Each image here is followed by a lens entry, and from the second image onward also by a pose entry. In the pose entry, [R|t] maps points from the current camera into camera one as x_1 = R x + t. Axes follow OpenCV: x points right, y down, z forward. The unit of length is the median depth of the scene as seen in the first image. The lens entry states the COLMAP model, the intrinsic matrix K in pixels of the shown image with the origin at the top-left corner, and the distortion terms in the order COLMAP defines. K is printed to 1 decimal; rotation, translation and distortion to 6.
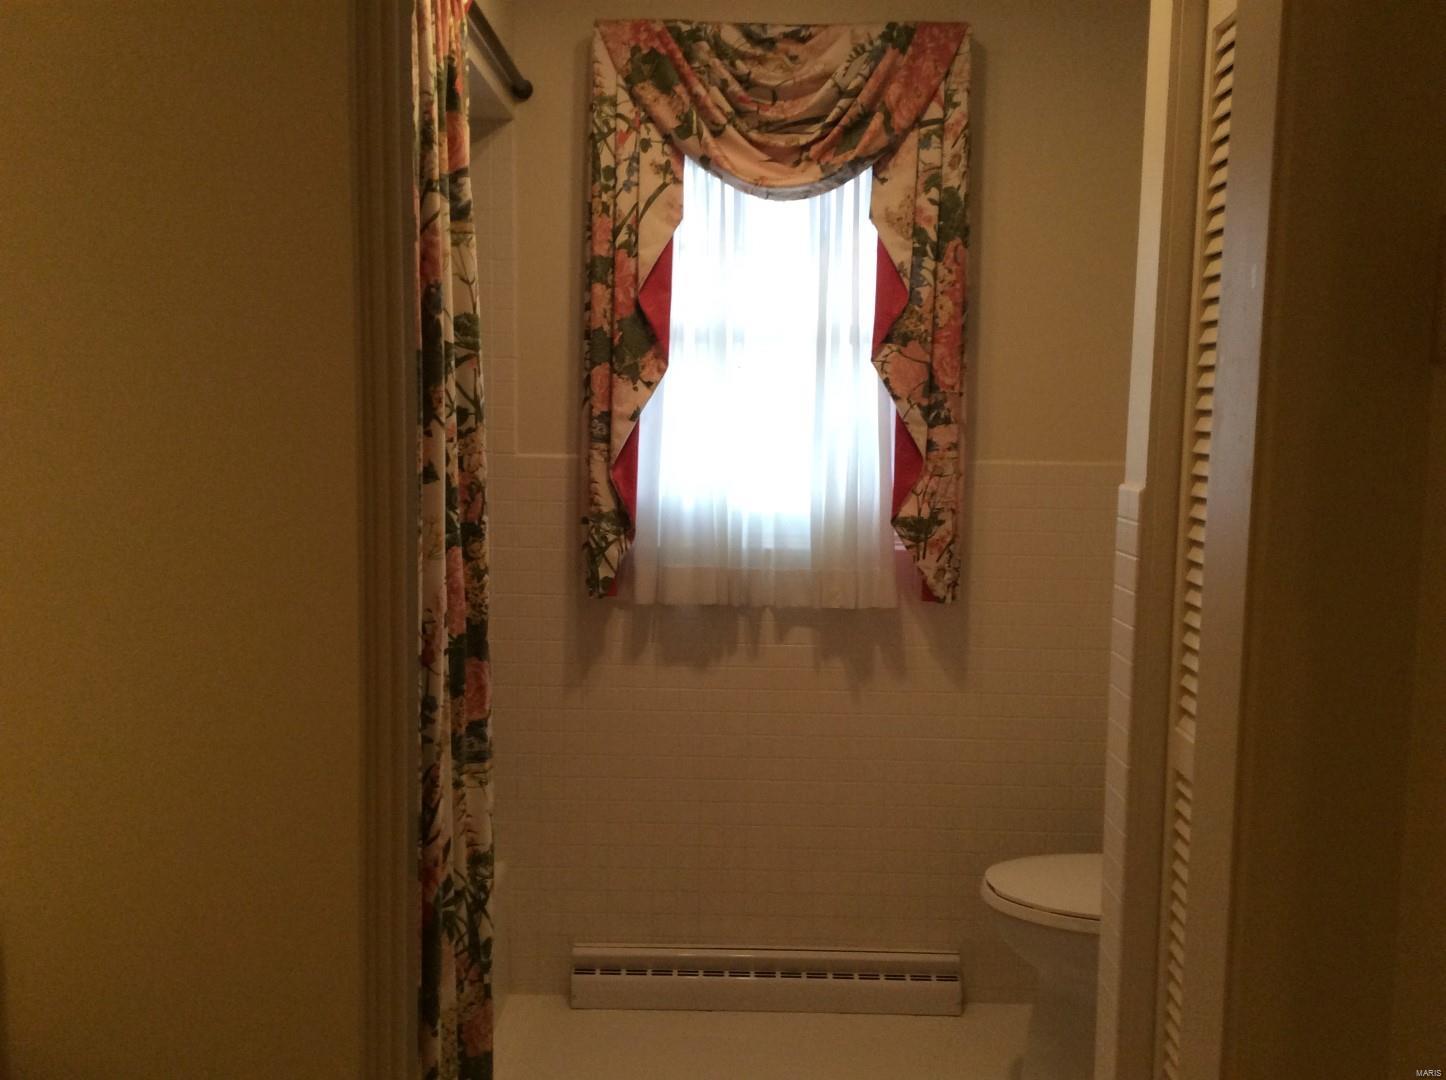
lens RADIAL K [[1323.0, 0, 715.6], [0, 1323.0, 552.6], [0, 0, 1]] dist [0.178081, -0.361690]
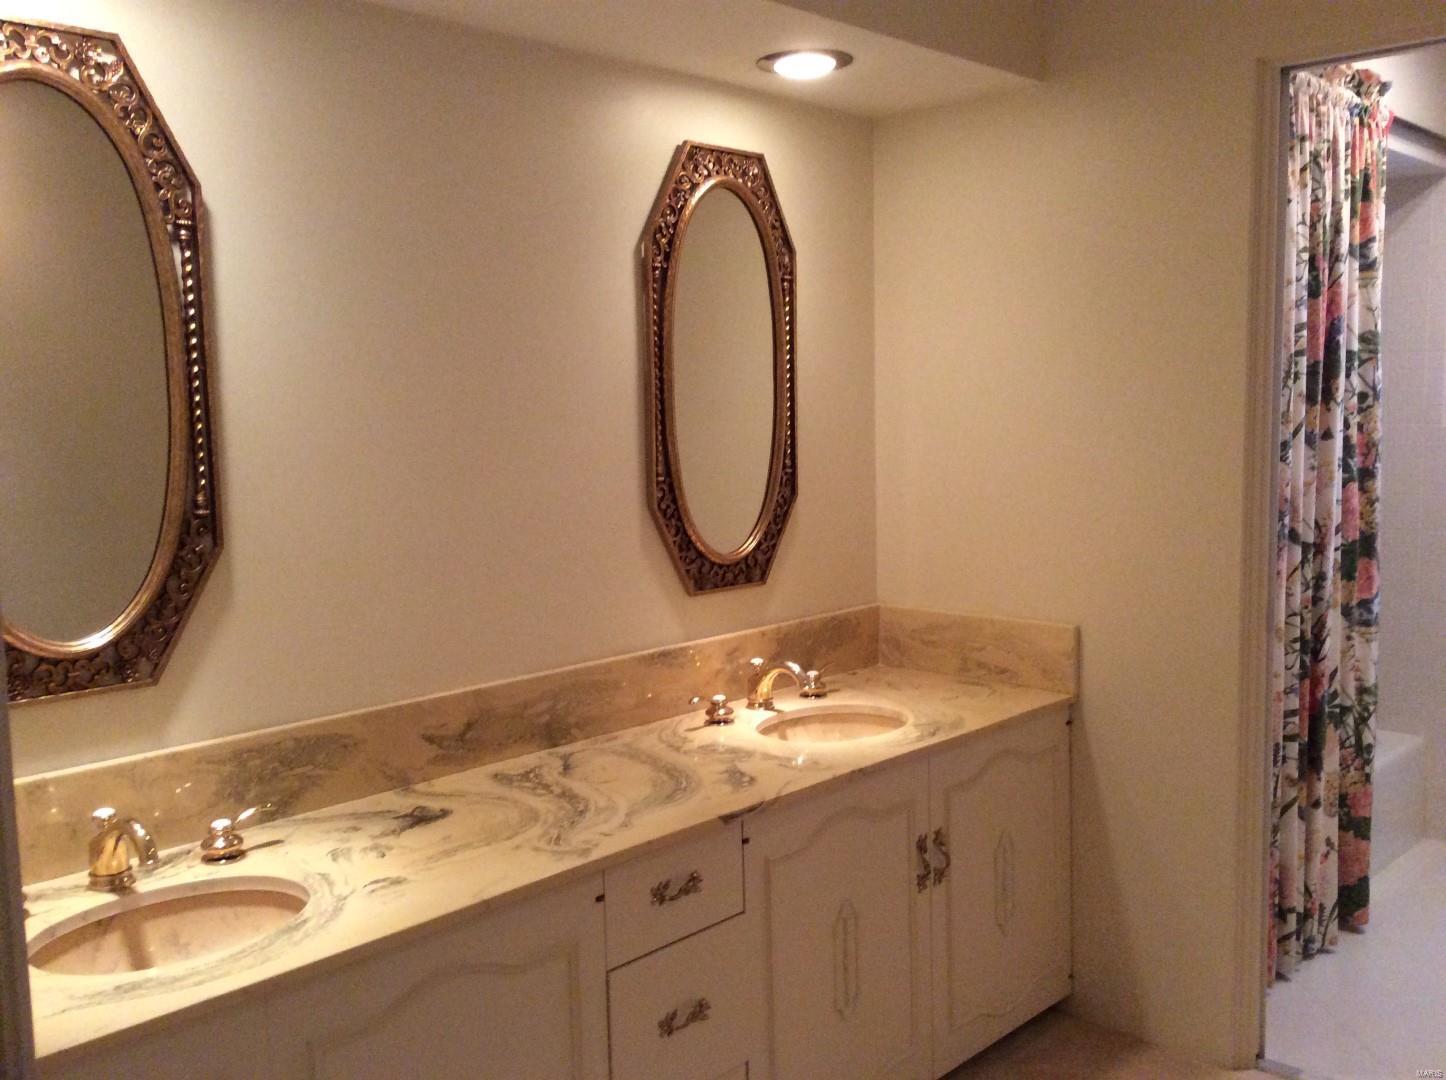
lens RADIAL K [[1323.0, 0, 715.6], [0, 1323.0, 552.6], [0, 0, 1]] dist [0.178081, -0.361690]
pose [[0.725588, 0.039747, -0.686980, 0.340587], [-0.039535, 0.999089, 0.016047, 0.078829], [0.686992, 0.015516, 0.726499, -0.627608]]
